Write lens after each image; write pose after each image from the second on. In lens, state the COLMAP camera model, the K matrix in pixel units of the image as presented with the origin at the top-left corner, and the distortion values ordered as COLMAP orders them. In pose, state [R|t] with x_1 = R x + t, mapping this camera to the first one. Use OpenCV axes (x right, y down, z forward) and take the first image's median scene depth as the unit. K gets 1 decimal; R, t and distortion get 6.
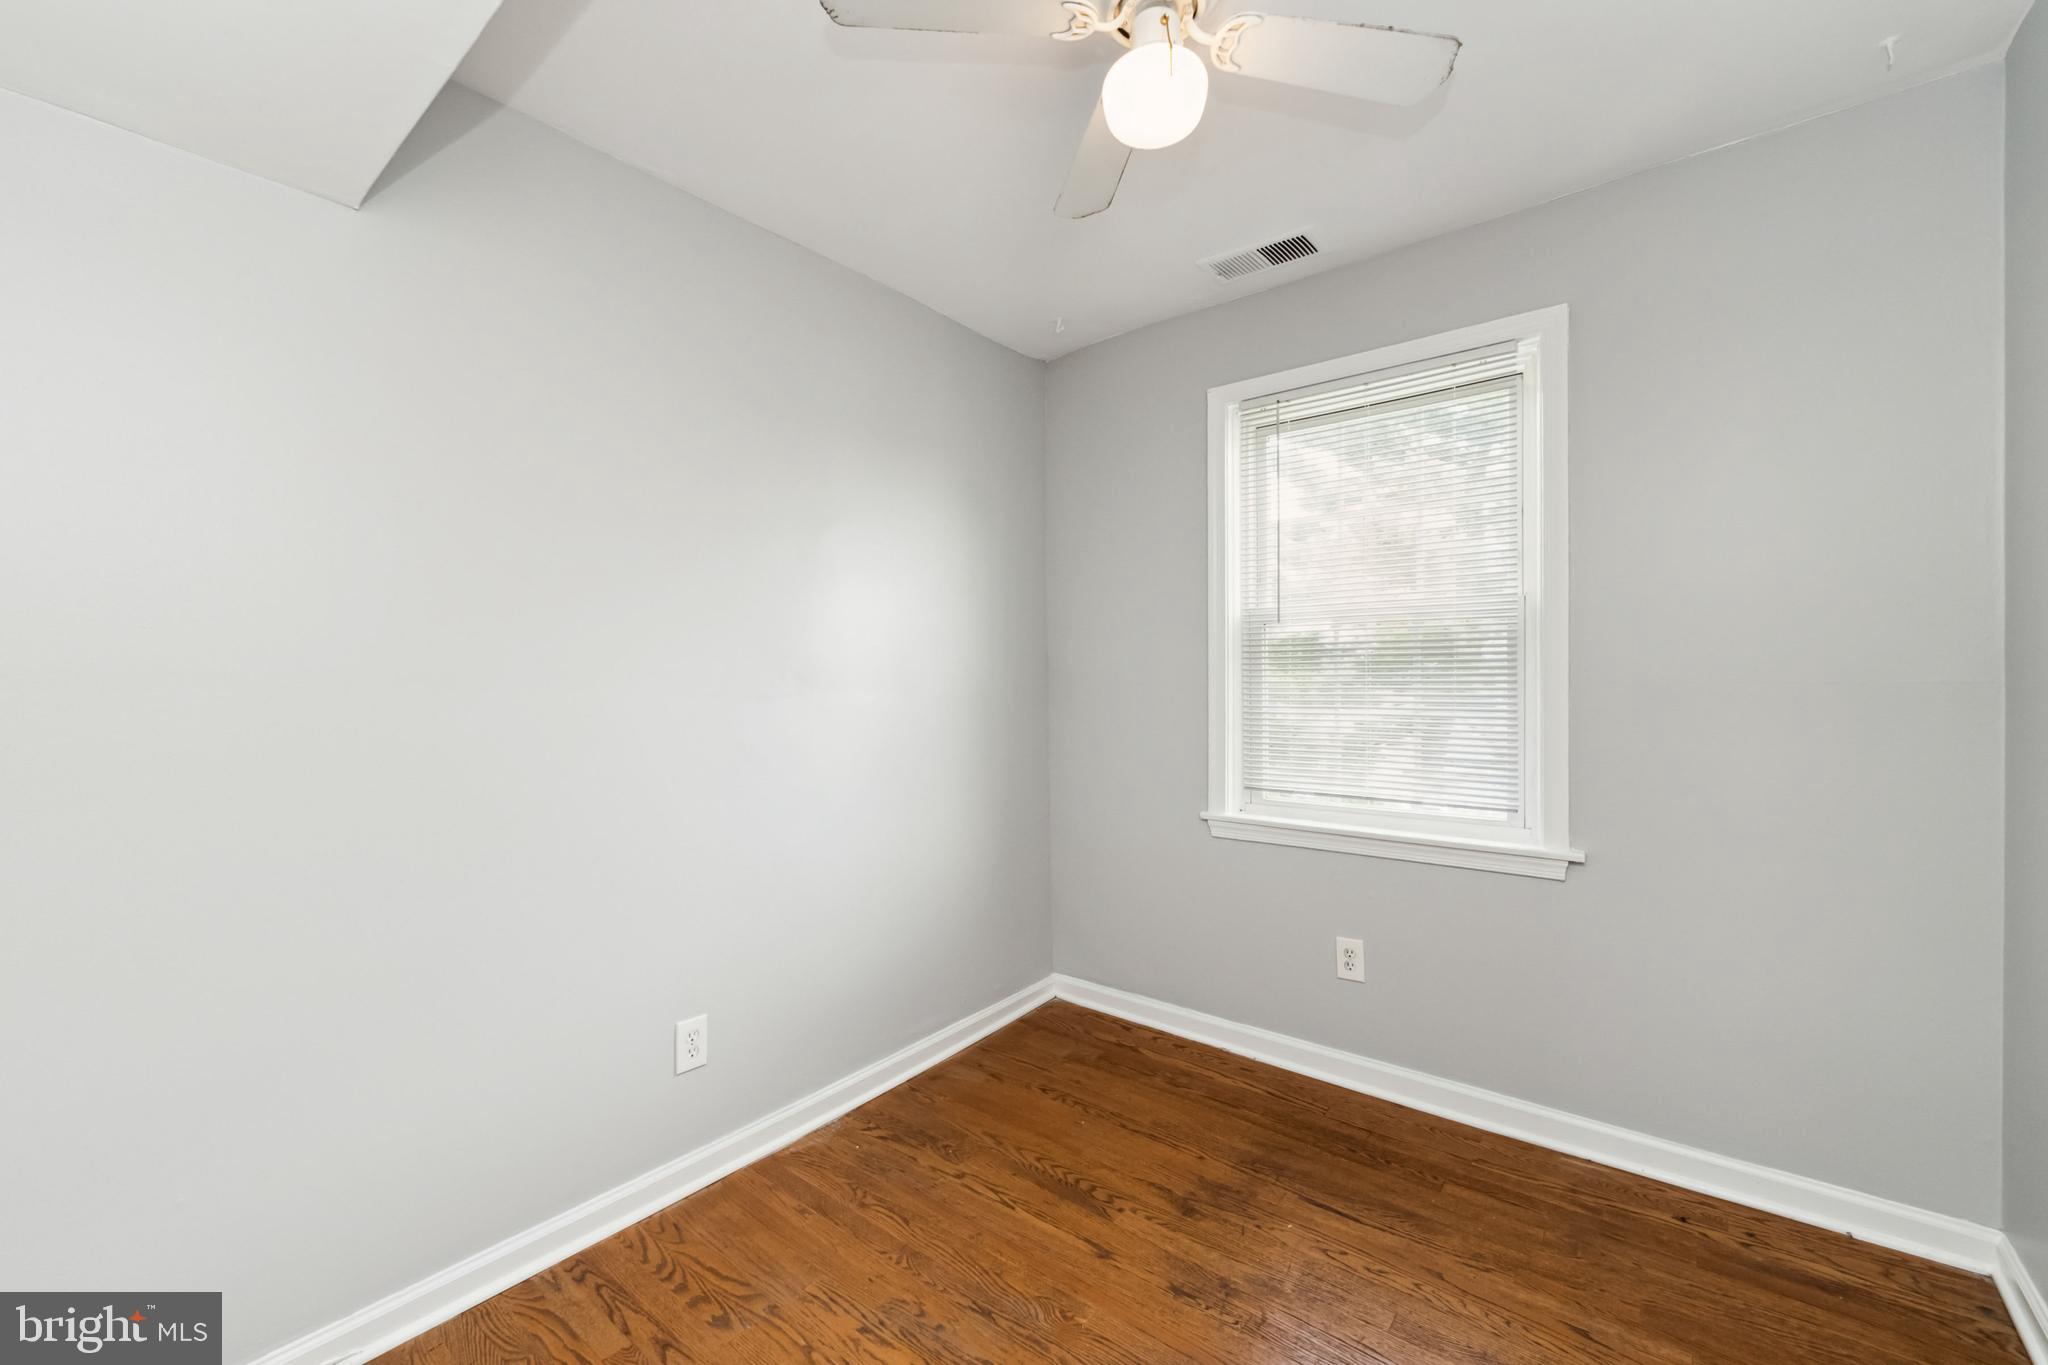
lens RADIAL K [[843.0, 0, 1024.0], [0, 843.0, 682.5], [0, 0, 1]] dist [0.002310, 0.000382]
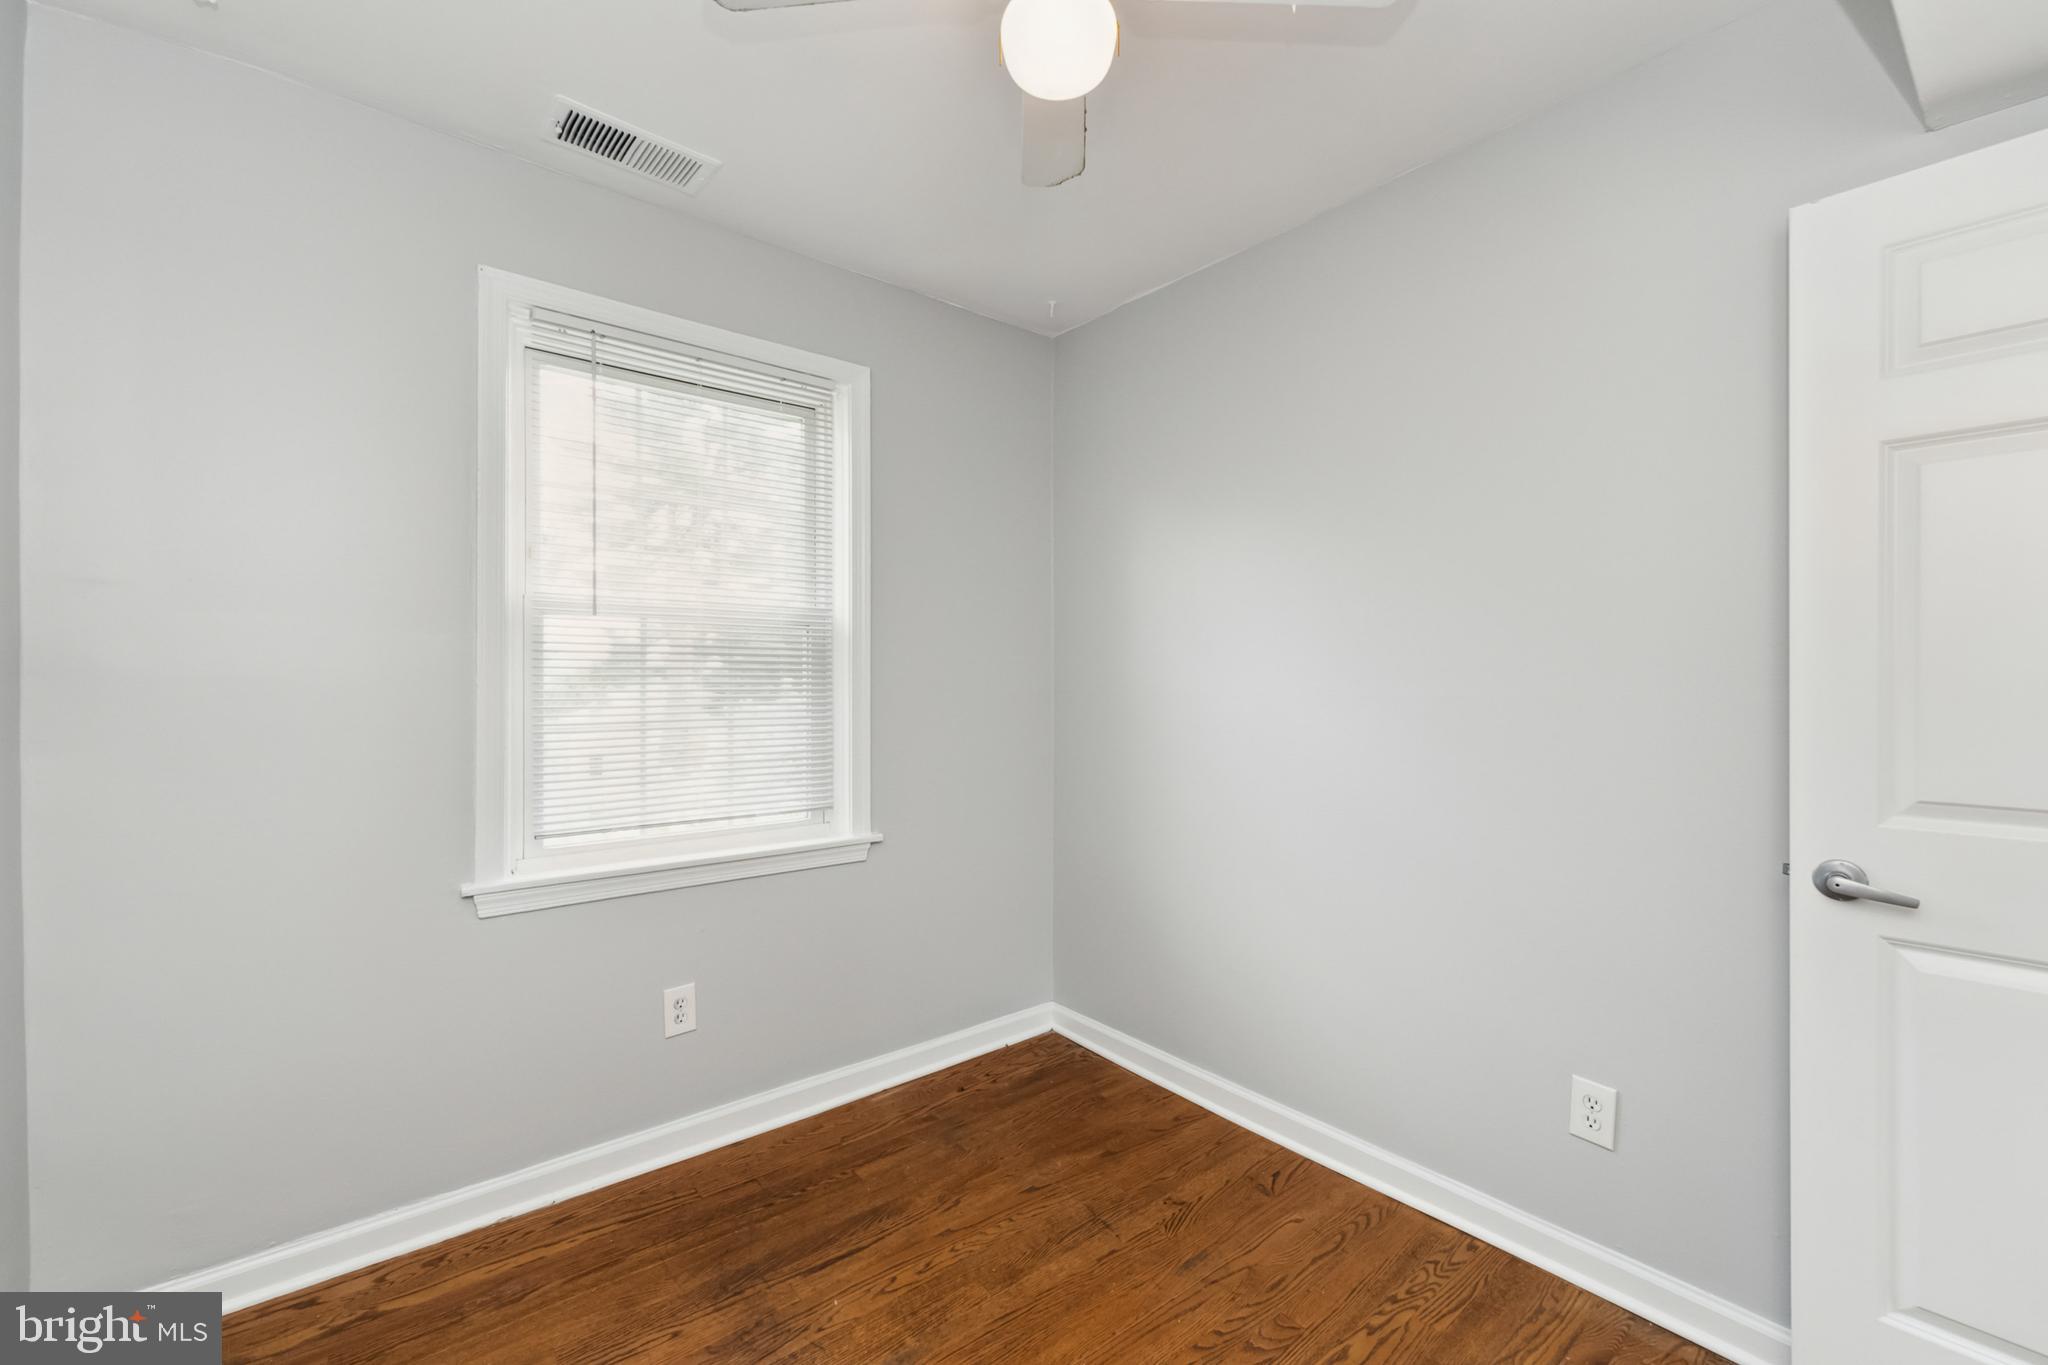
lens RADIAL K [[843.0, 0, 1024.0], [0, 843.0, 682.5], [0, 0, 1]] dist [0.002310, 0.000382]
pose [[0.199830, 0.013171, 0.979742, -0.455716], [0.007023, 0.999865, -0.014874, 0.007456], [-0.979805, 0.009853, 0.199710, 0.546193]]
